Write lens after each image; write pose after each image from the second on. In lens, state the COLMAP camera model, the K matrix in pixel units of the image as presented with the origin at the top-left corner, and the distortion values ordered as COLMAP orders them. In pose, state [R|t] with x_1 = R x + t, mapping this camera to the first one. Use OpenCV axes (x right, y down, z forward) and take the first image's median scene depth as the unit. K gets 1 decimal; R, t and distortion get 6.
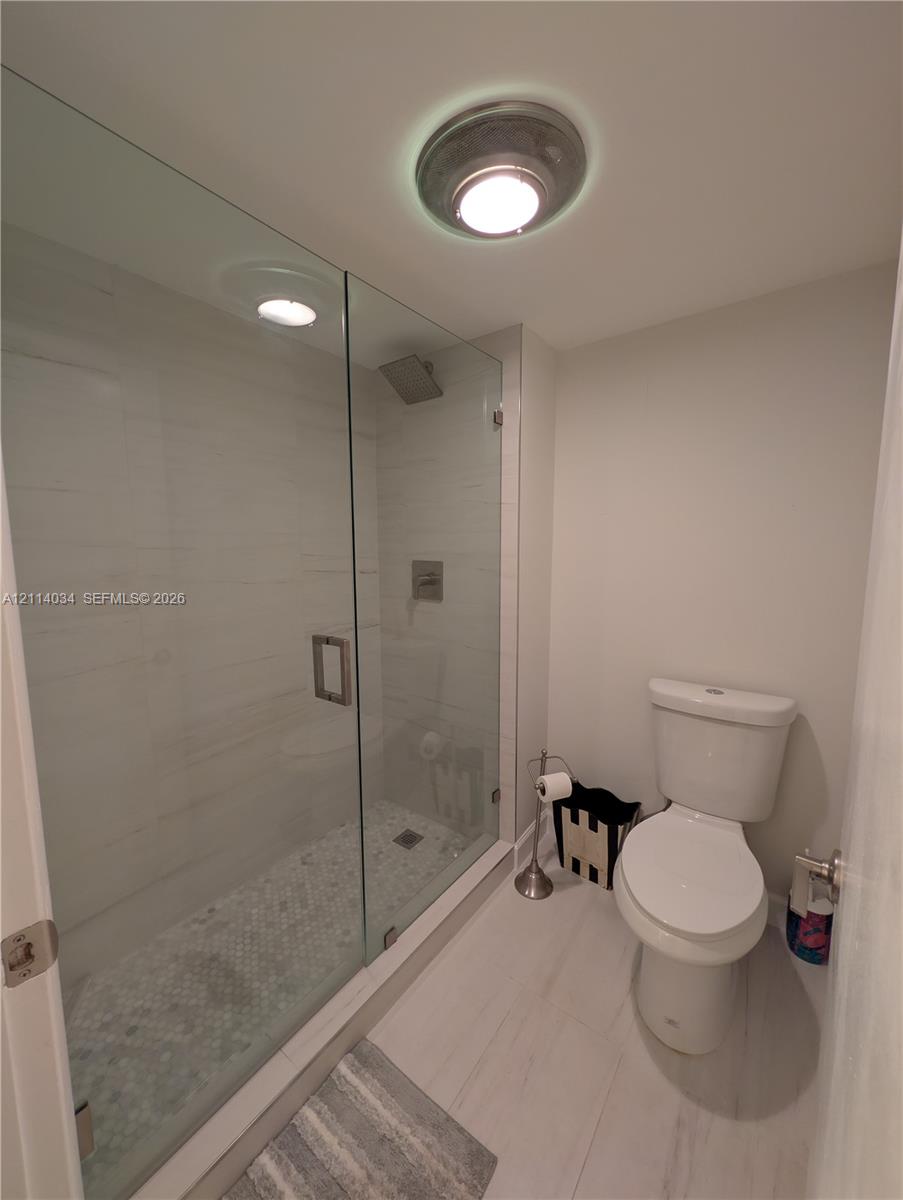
lens RADIAL K [[463.1, 0, 454.5], [0, 463.1, 597.9], [0, 0, 1]] dist [-0.000848, -0.000075]
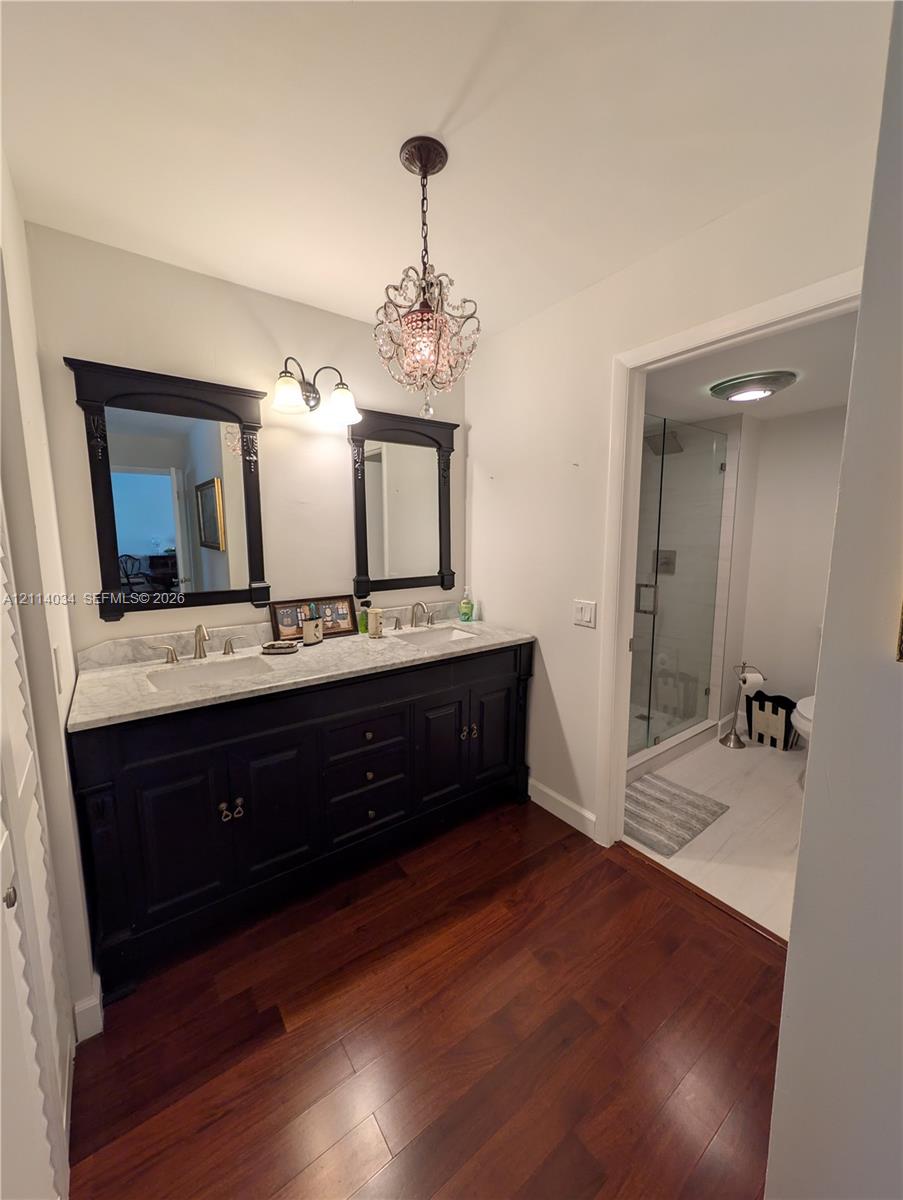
lens RADIAL K [[463.1, 0, 449.6], [0, 463.1, 601.1], [0, 0, 1]] dist [-0.000848, -0.000075]
pose [[0.956631, 0.036110, -0.289056, -0.344929], [-0.028100, 0.999099, 0.031816, 0.078676], [0.289944, -0.022314, 0.956783, -0.900968]]
